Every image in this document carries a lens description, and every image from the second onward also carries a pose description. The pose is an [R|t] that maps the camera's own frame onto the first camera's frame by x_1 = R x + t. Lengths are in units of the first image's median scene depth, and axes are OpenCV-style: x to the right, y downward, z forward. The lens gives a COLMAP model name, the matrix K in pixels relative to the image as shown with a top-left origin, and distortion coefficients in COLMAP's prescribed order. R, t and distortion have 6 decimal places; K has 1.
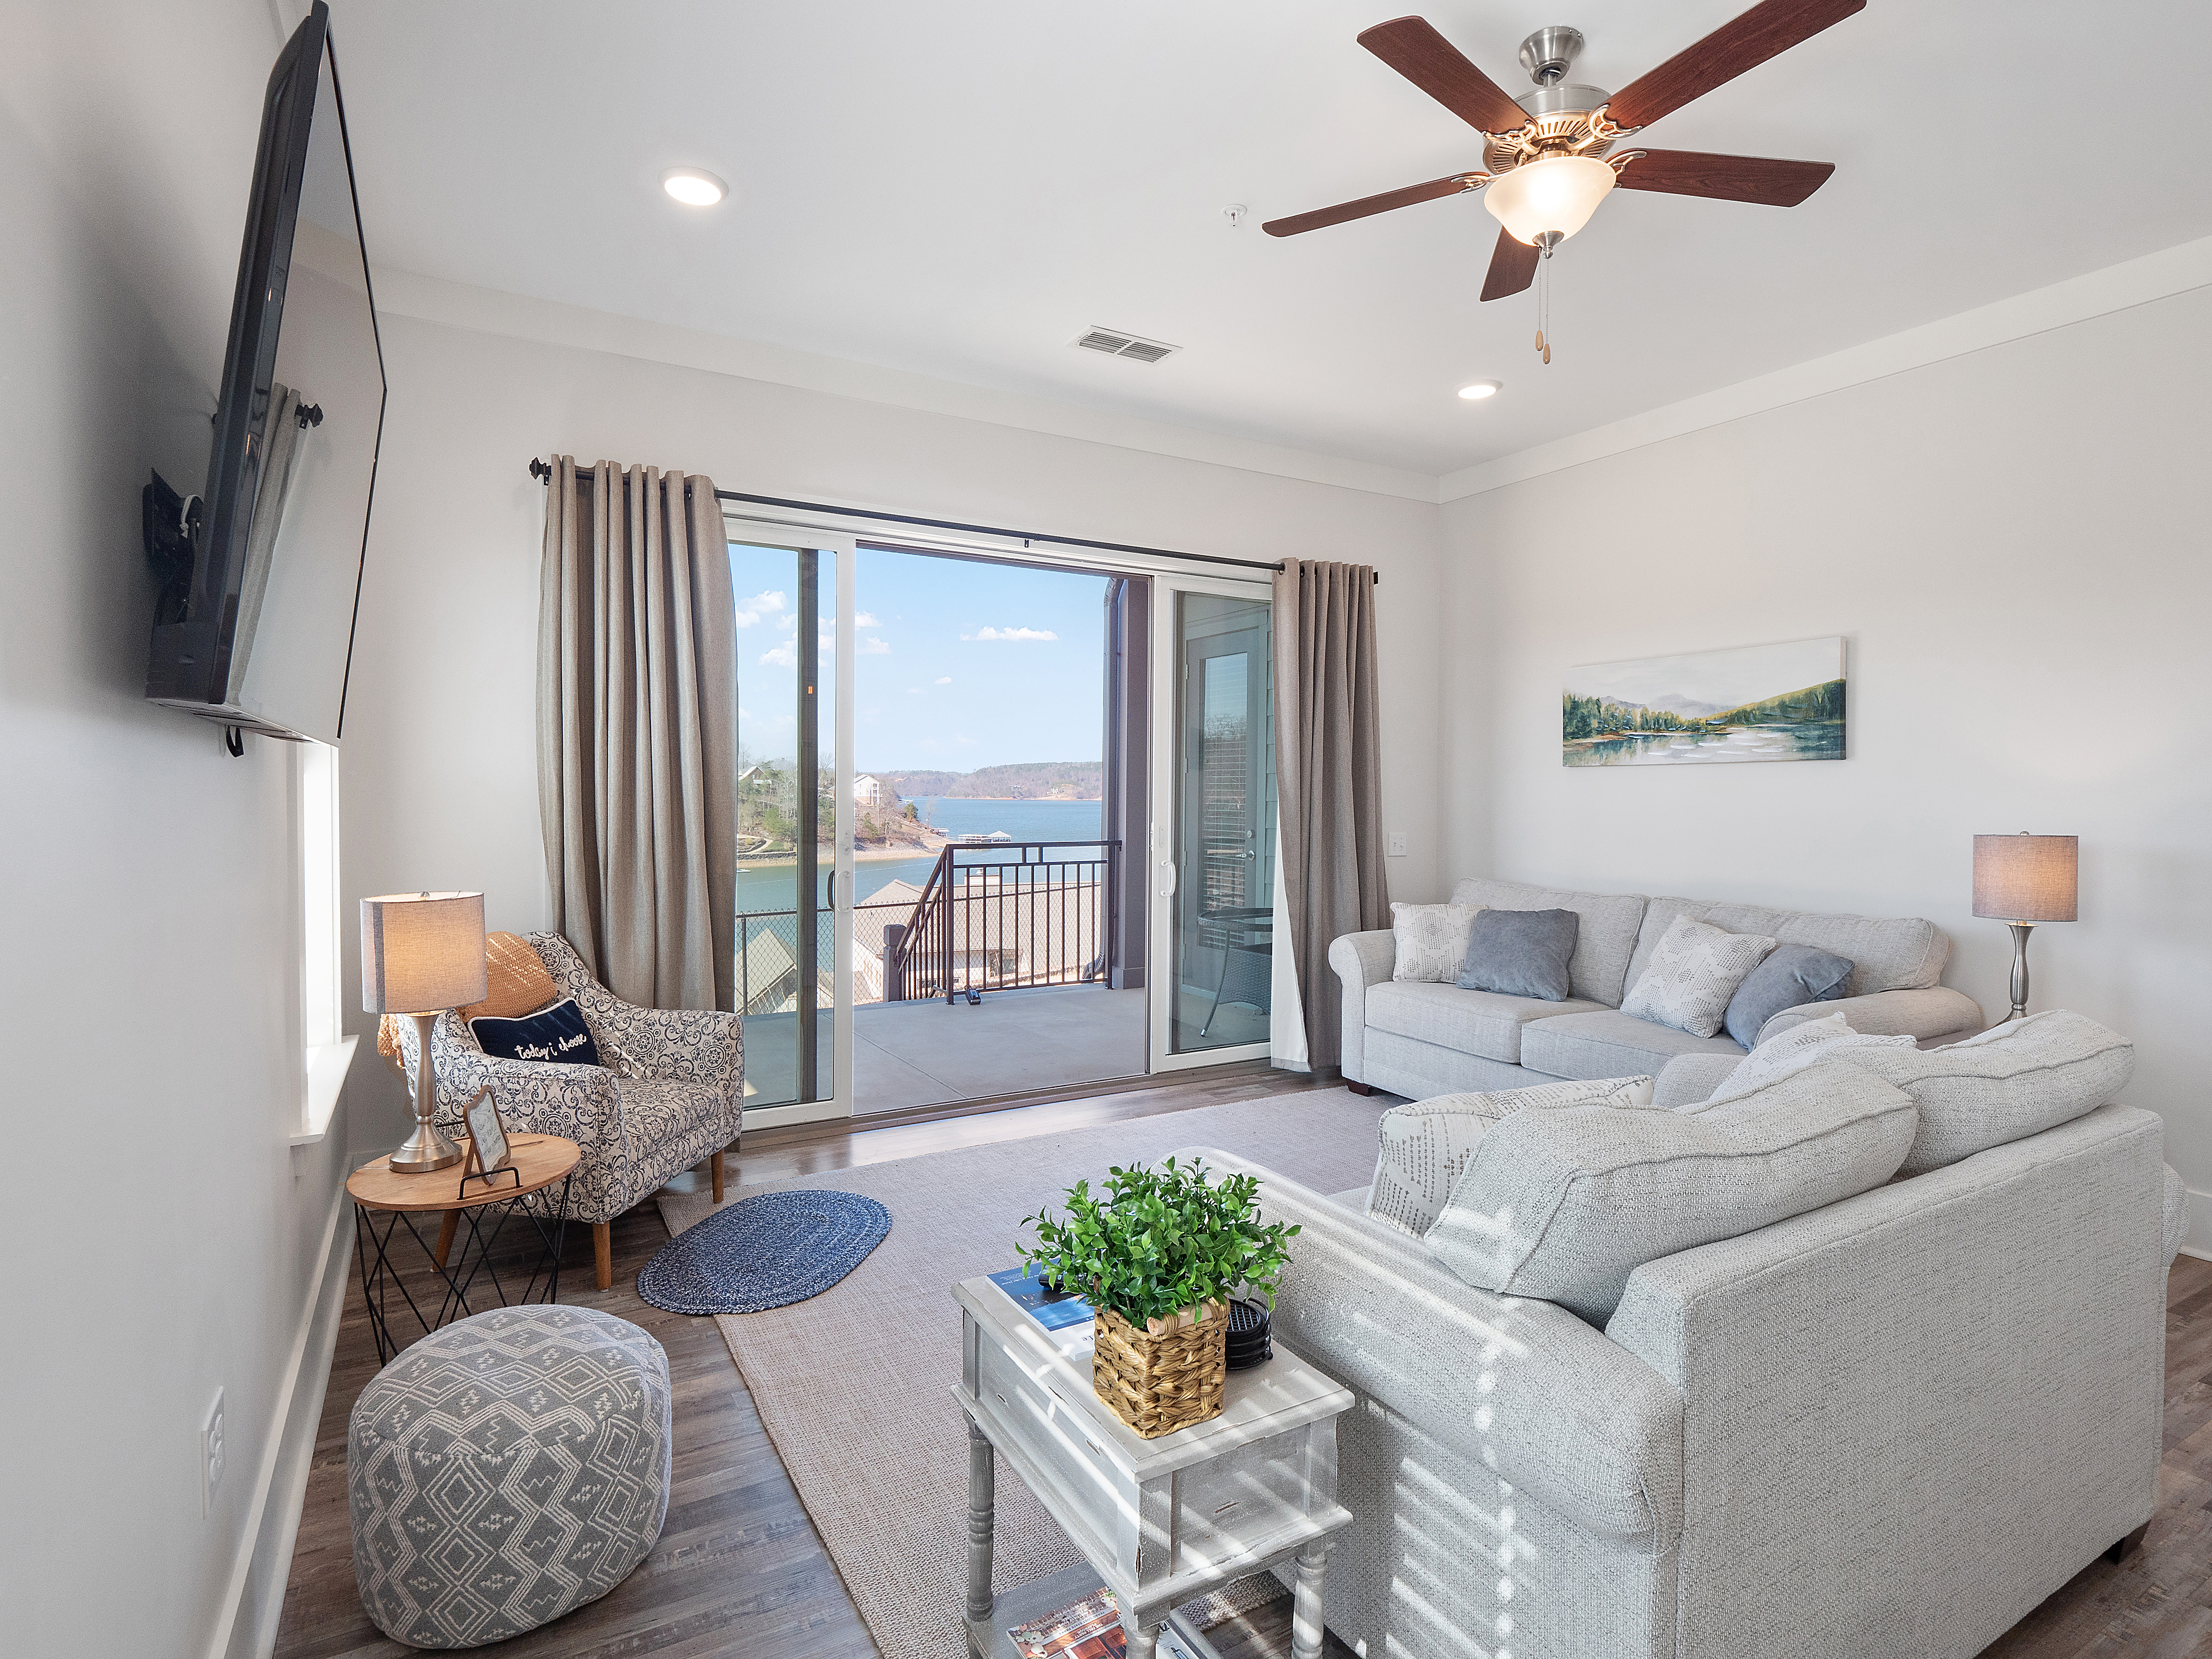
lens RADIAL K [[1125.0, 0, 1100.7], [0, 1125.0, 815.9], [0, 0, 1]] dist [-0.002168, -0.000044]
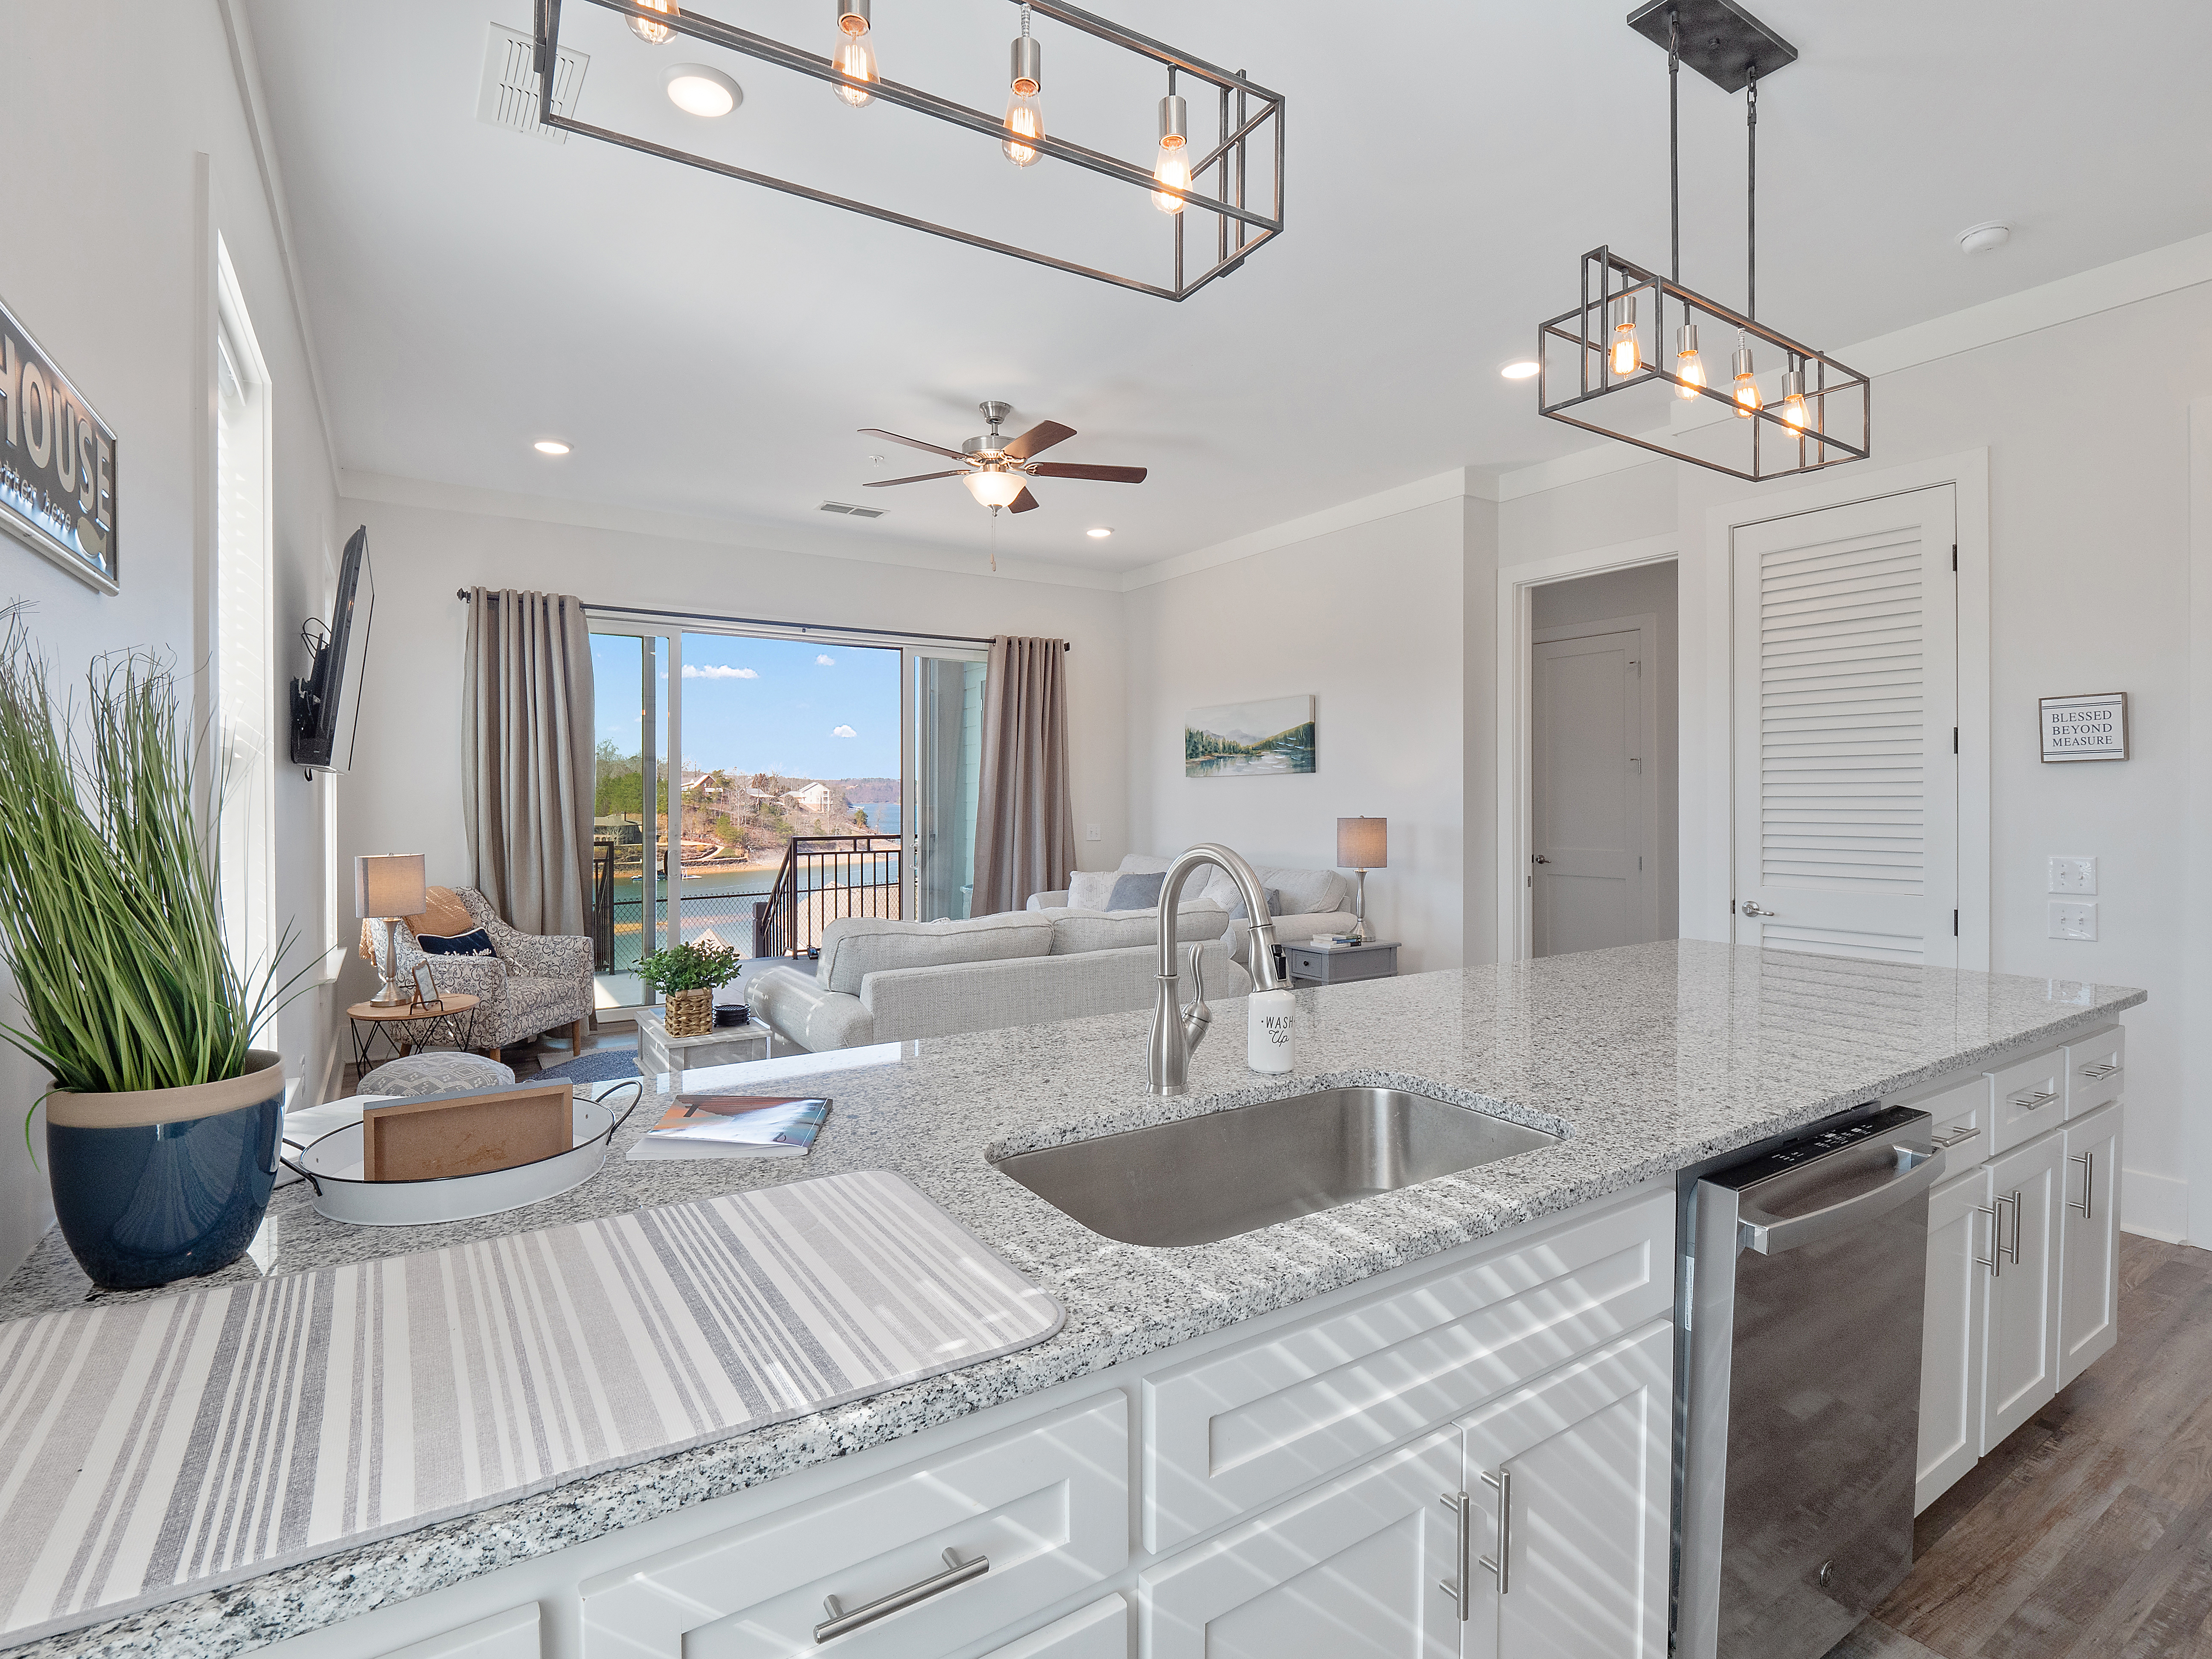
lens RADIAL K [[1085.1, 0, 1110.7], [0, 1085.1, 801.3], [0, 0, 1]] dist [-0.005959, -0.000815]
pose [[0.998403, -0.006920, 0.056063, 0.290655], [0.007920, 0.999813, -0.017636, 0.014862], [-0.055931, 0.018052, 0.998271, -0.509269]]
